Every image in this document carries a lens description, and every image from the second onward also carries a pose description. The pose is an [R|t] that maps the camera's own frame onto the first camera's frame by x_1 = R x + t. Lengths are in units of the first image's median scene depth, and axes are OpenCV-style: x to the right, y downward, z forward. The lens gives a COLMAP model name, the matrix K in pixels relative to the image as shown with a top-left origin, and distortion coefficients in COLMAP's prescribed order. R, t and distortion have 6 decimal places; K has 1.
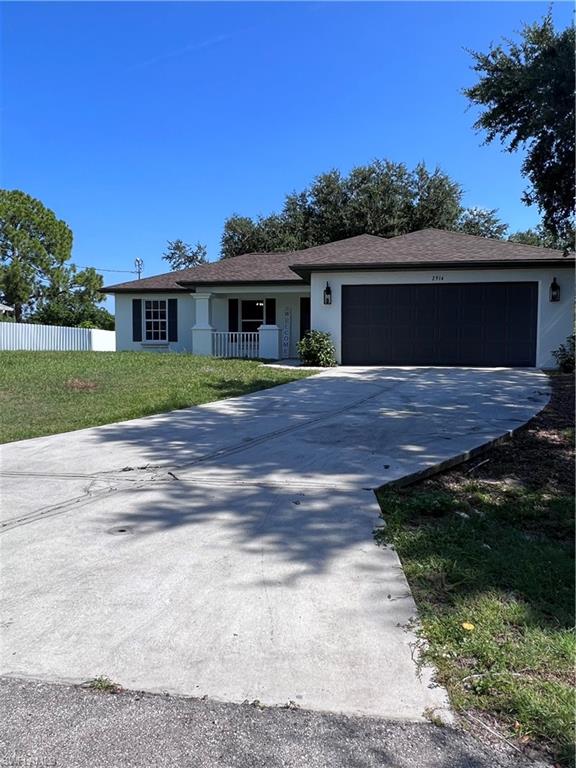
lens RADIAL K [[560.0, 0, 287.7], [0, 560.0, 388.5], [0, 0, 1]] dist [0.002477, -0.004238]
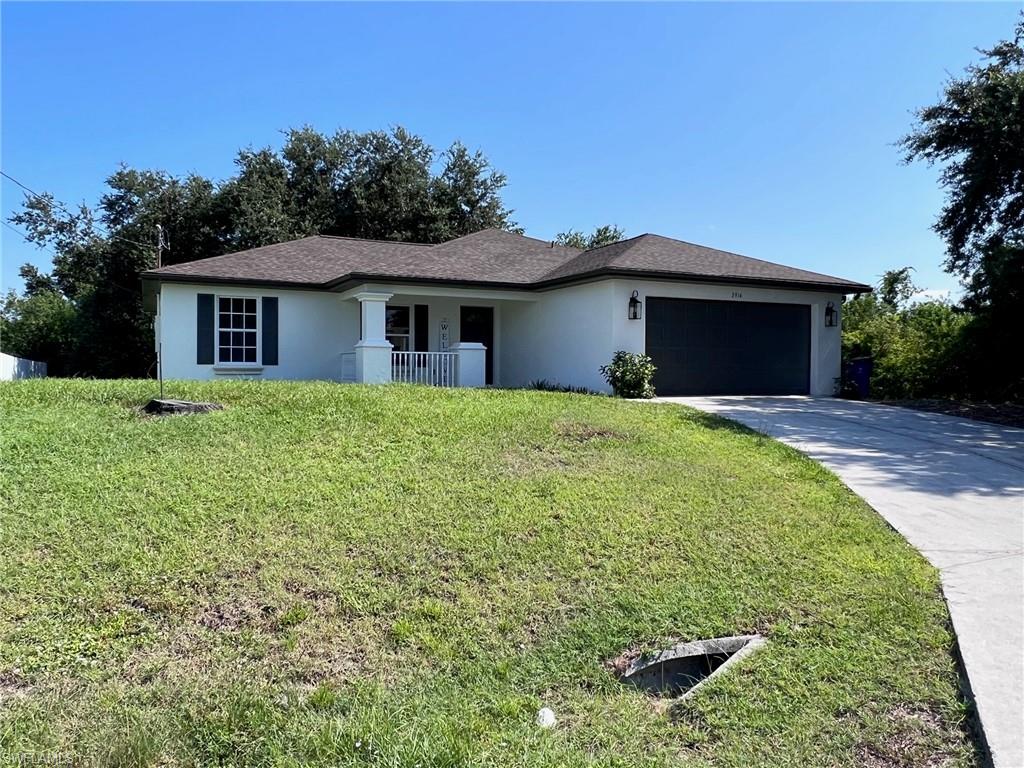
lens RADIAL K [[746.6, 0, 504.1], [0, 746.6, 386.4], [0, 0, 1]] dist [0.002477, -0.004238]
pose [[0.823080, -0.010972, 0.567820, -0.464240], [0.042649, 0.998184, -0.042533, -0.012936], [-0.566322, 0.059225, 0.822053, 0.166398]]
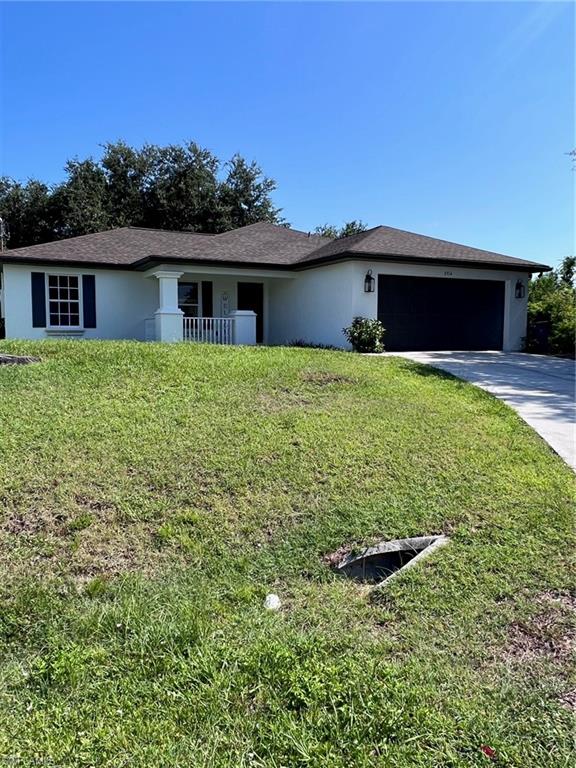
lens RADIAL K [[560.0, 0, 288.7], [0, 560.0, 384.1], [0, 0, 1]] dist [0.002477, -0.004238]
pose [[0.813009, -0.052519, 0.579877, -0.446374], [0.044902, 0.998613, 0.027490, -0.011407], [-0.580517, 0.003688, 0.814240, 0.170640]]
